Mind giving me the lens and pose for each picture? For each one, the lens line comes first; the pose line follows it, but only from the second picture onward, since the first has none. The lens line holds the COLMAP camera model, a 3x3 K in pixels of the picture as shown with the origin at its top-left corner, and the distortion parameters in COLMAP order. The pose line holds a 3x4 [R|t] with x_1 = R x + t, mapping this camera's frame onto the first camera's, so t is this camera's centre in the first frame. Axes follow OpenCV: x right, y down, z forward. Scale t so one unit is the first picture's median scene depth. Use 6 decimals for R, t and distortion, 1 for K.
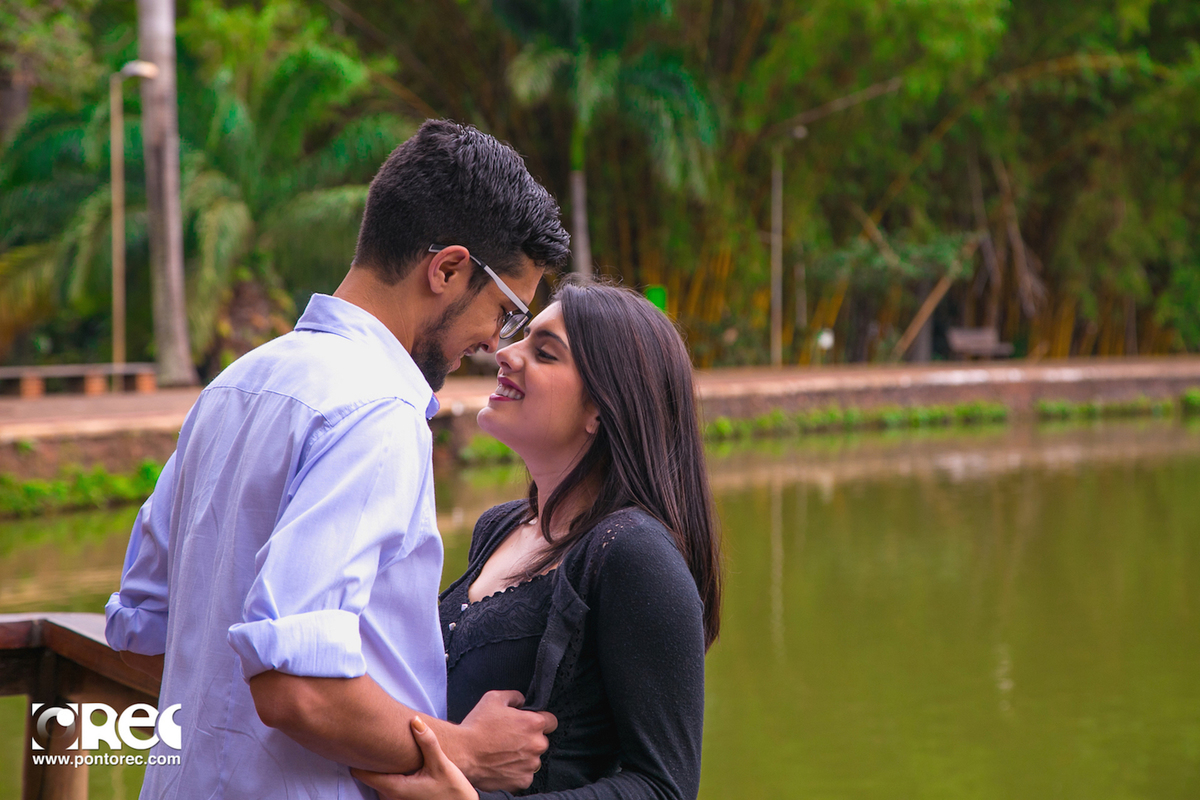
lens RADIAL K [[3283.8, 0, 600.0], [0, 3283.8, 400.0], [0, 0, 1]] dist [0.871130, -0.203541]
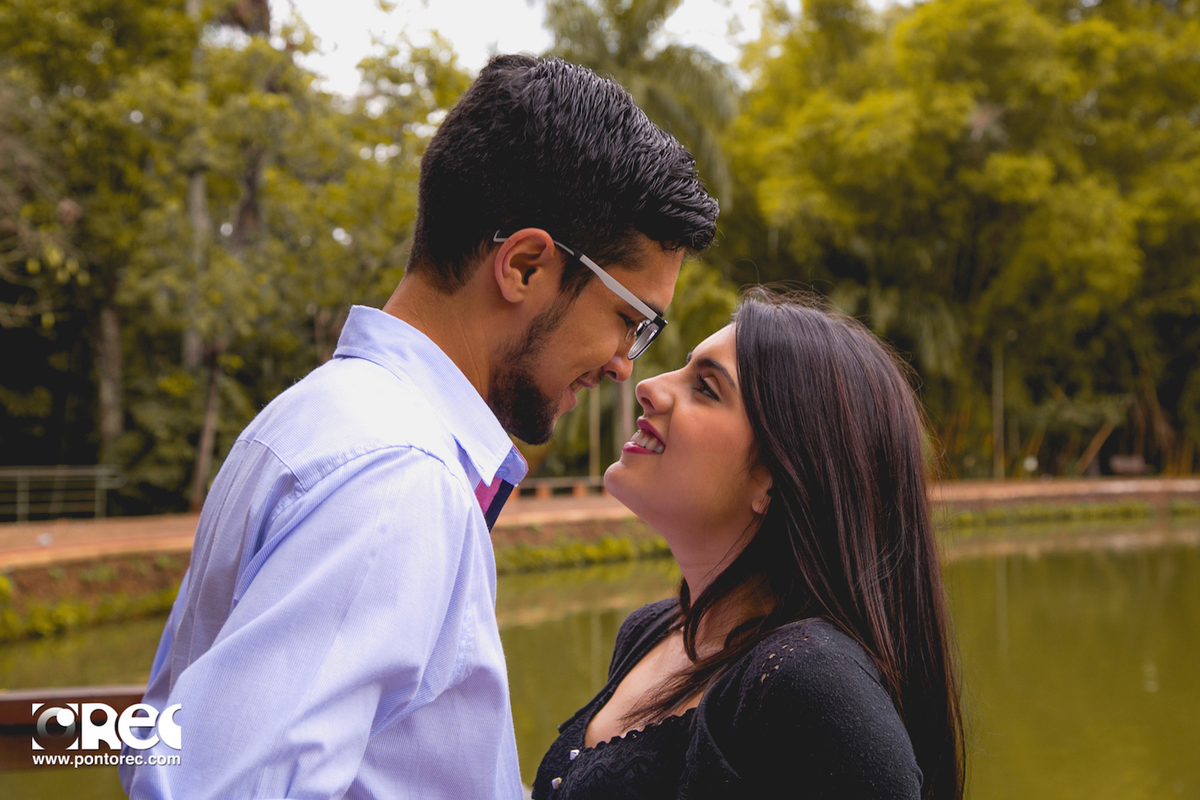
lens RADIAL K [[1595.2, 0, 599.8], [0, 1595.2, 432.4], [0, 0, 1]] dist [-0.004196, 0.462032]
pose [[0.982308, -0.005573, -0.187191, 0.027278], [-0.003143, 0.998926, -0.046233, 0.009593], [0.187248, 0.046003, 0.981235, 0.640268]]
